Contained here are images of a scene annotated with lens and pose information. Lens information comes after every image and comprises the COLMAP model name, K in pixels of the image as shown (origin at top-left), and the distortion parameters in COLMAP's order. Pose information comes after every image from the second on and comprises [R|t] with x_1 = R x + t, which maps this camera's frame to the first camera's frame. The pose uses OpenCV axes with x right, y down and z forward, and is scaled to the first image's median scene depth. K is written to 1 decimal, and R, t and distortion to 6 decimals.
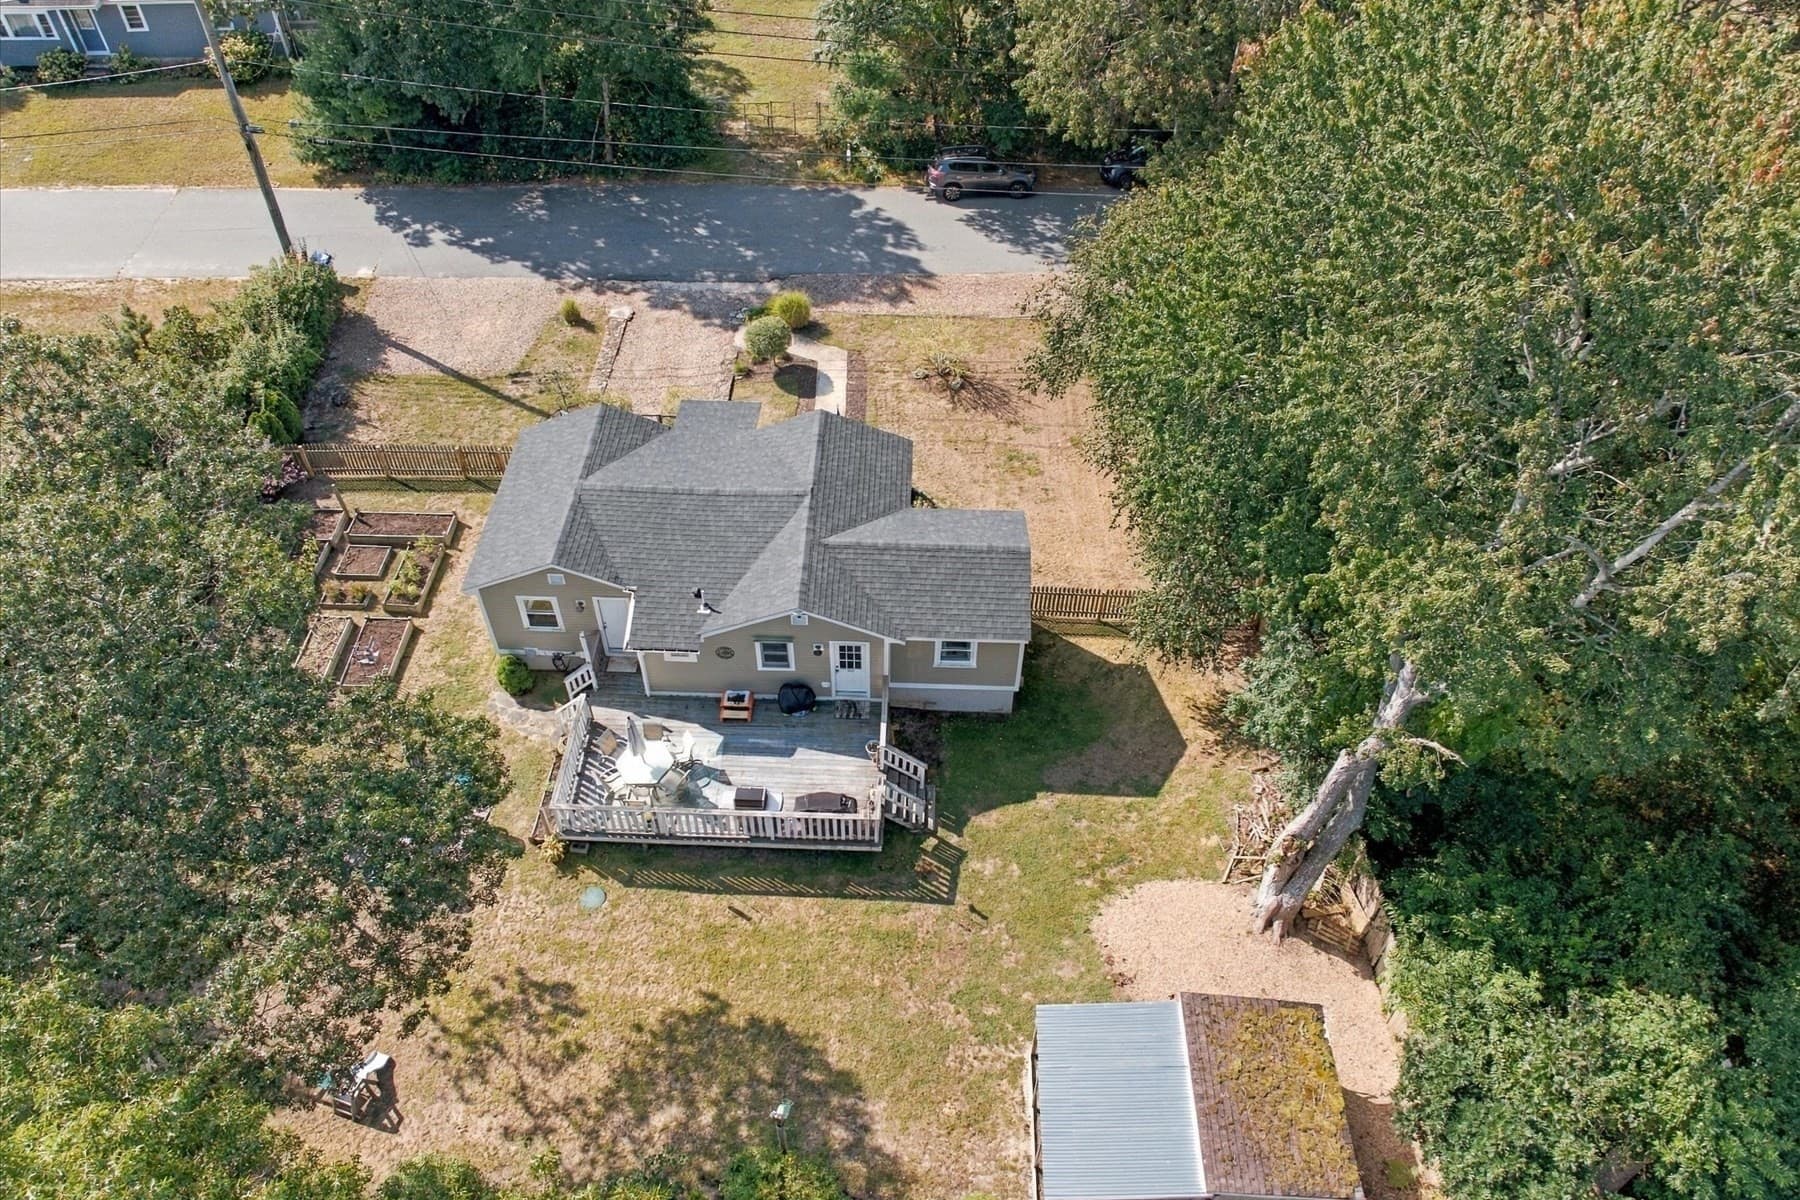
lens RADIAL K [[1280.4, 0, 924.0], [0, 1280.4, 589.2], [0, 0, 1]] dist [-0.040408, 0.006264]
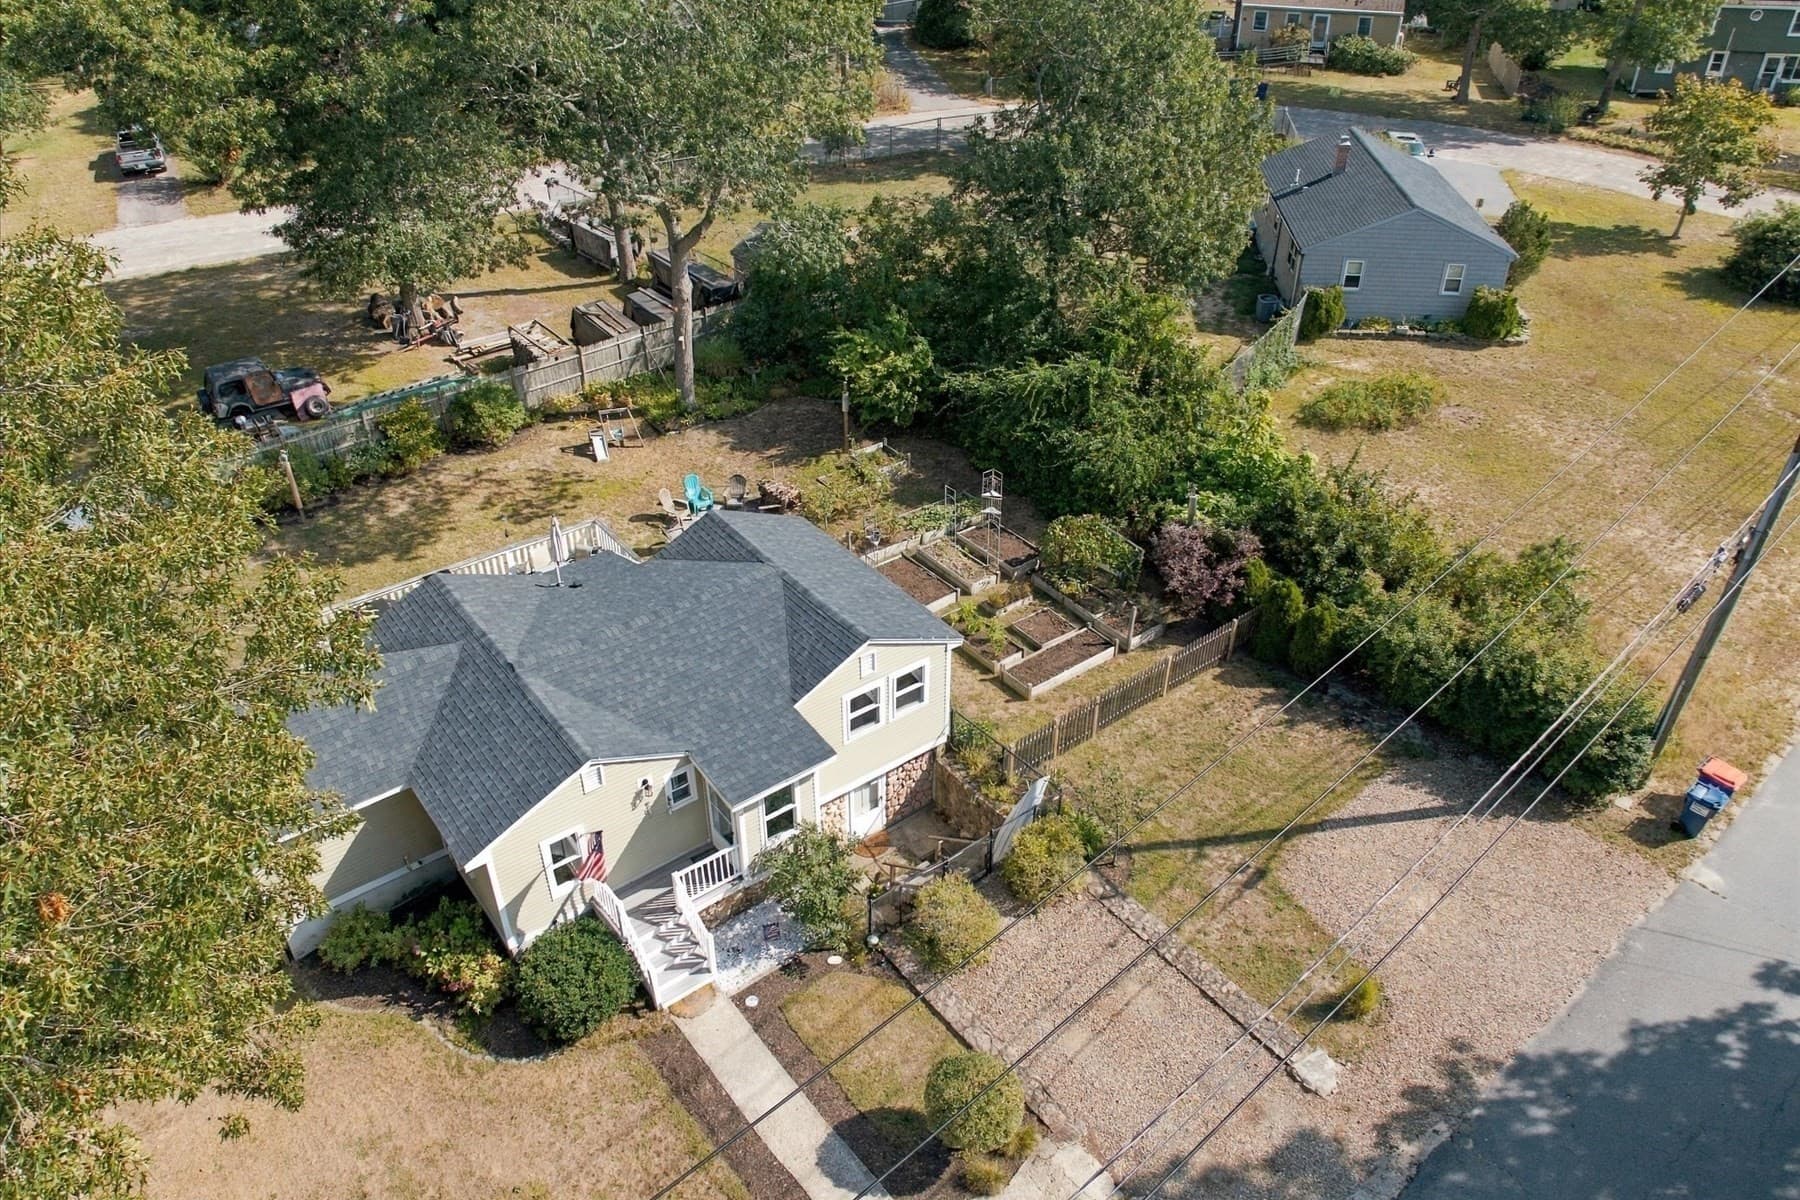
lens RADIAL K [[1258.2, 0, 925.2], [0, 1258.2, 602.8], [0, 0, 1]] dist [0.017437, 0.002109]
pose [[-0.771518, 0.350806, -0.530749, 0.105531], [-0.476667, 0.233787, 0.847427, -0.843355], [0.421364, 0.906796, -0.013153, 1.090763]]
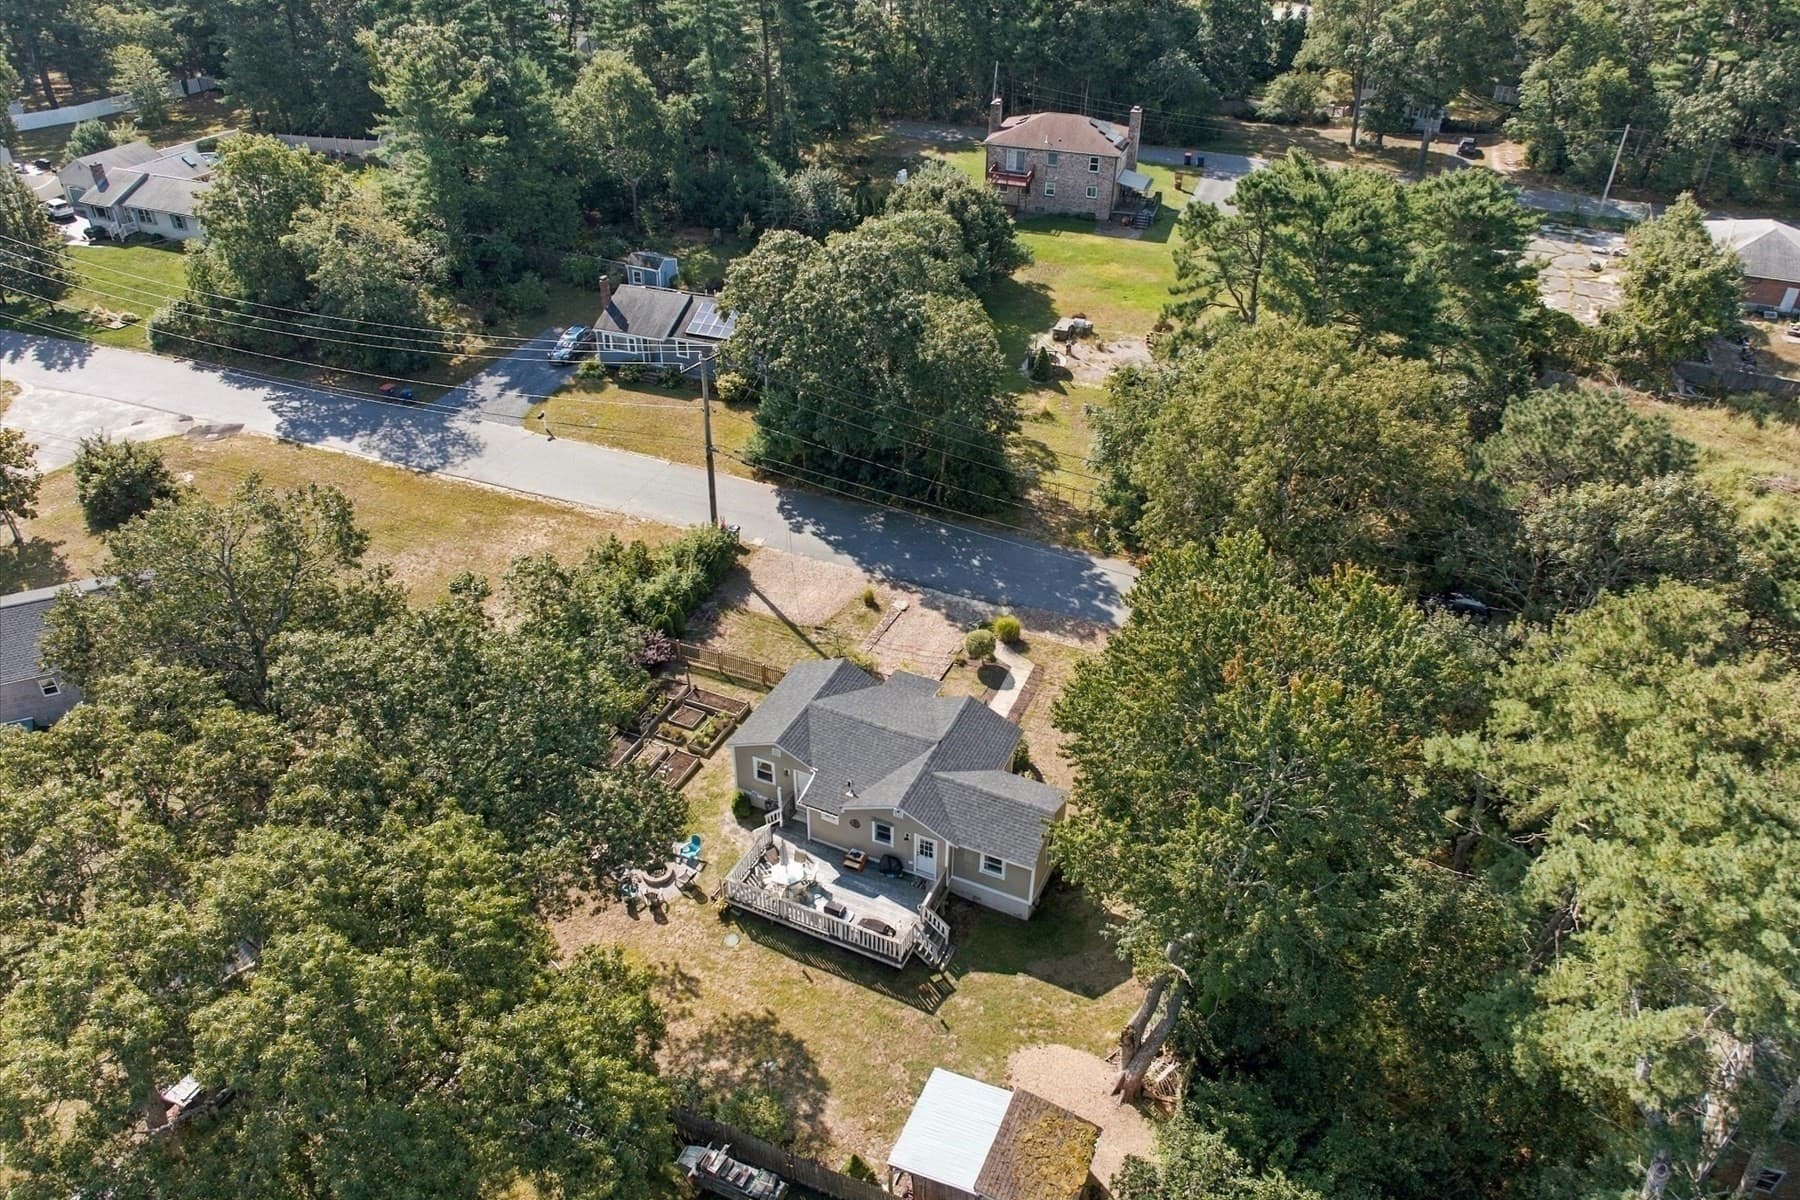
lens RADIAL K [[1280.4, 0, 924.0], [0, 1280.4, 589.2], [0, 0, 1]] dist [-0.040408, 0.006264]
pose [[0.922010, 0.215957, -0.321341, 0.370023], [-0.281862, 0.943414, -0.174712, 0.027265], [0.265427, 0.251660, 0.930707, -0.542564]]
